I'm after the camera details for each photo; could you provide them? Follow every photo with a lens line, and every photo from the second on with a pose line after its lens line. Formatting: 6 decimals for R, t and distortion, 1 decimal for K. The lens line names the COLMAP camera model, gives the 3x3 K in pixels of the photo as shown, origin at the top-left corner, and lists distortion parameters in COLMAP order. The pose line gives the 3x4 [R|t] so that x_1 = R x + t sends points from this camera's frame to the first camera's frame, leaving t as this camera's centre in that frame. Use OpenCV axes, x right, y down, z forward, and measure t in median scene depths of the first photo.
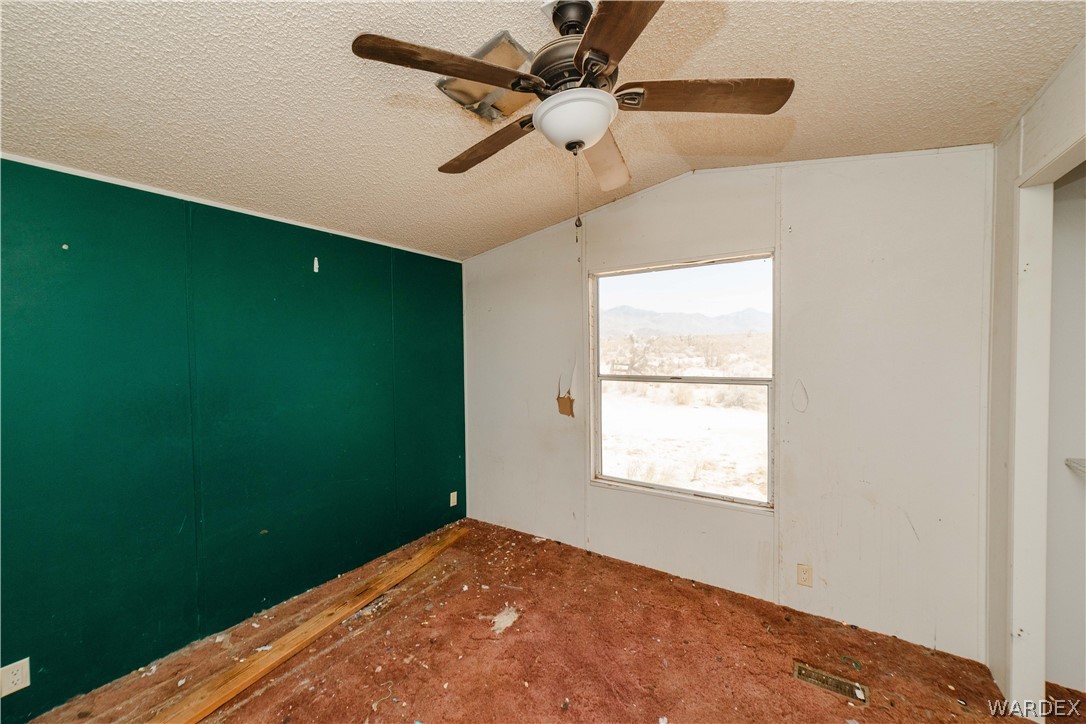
lens RADIAL K [[428.1, 0, 545.4], [0, 428.1, 355.0], [0, 0, 1]] dist [-0.002623, 0.005741]
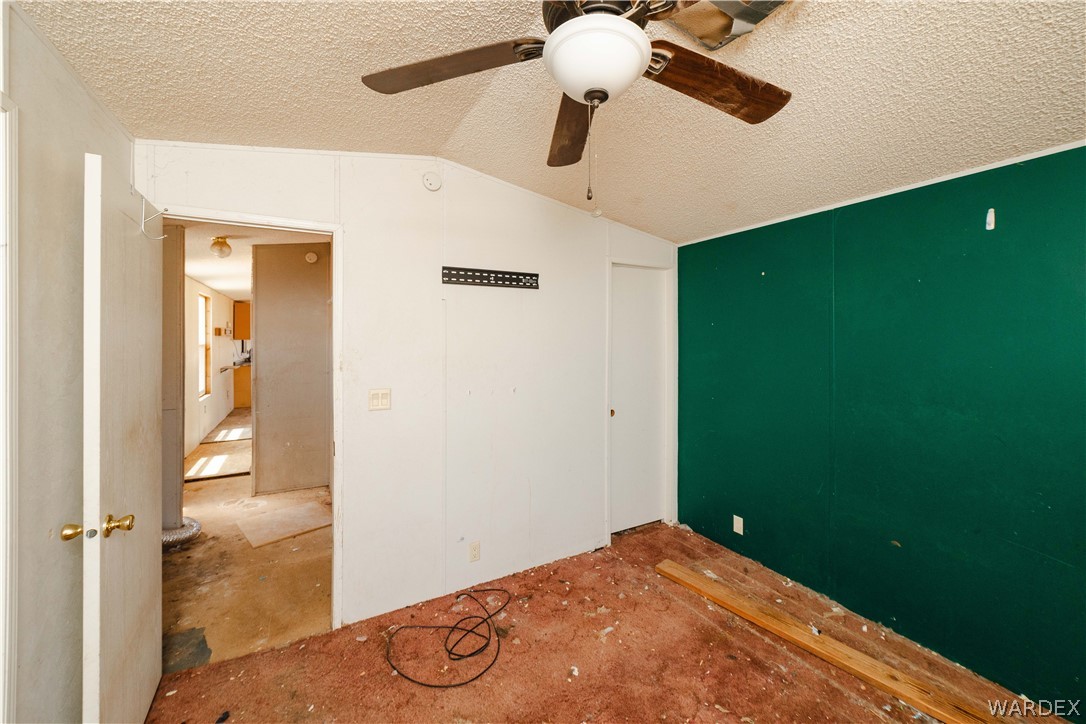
lens RADIAL K [[419.6, 0, 545.8], [0, 419.6, 338.8], [0, 0, 1]] dist [-0.001537, -0.000007]
pose [[-0.452644, 0.003391, -0.891685, 0.480921], [-0.011385, 0.999889, 0.009582, -0.015555], [0.891618, 0.014489, -0.452556, 0.787868]]
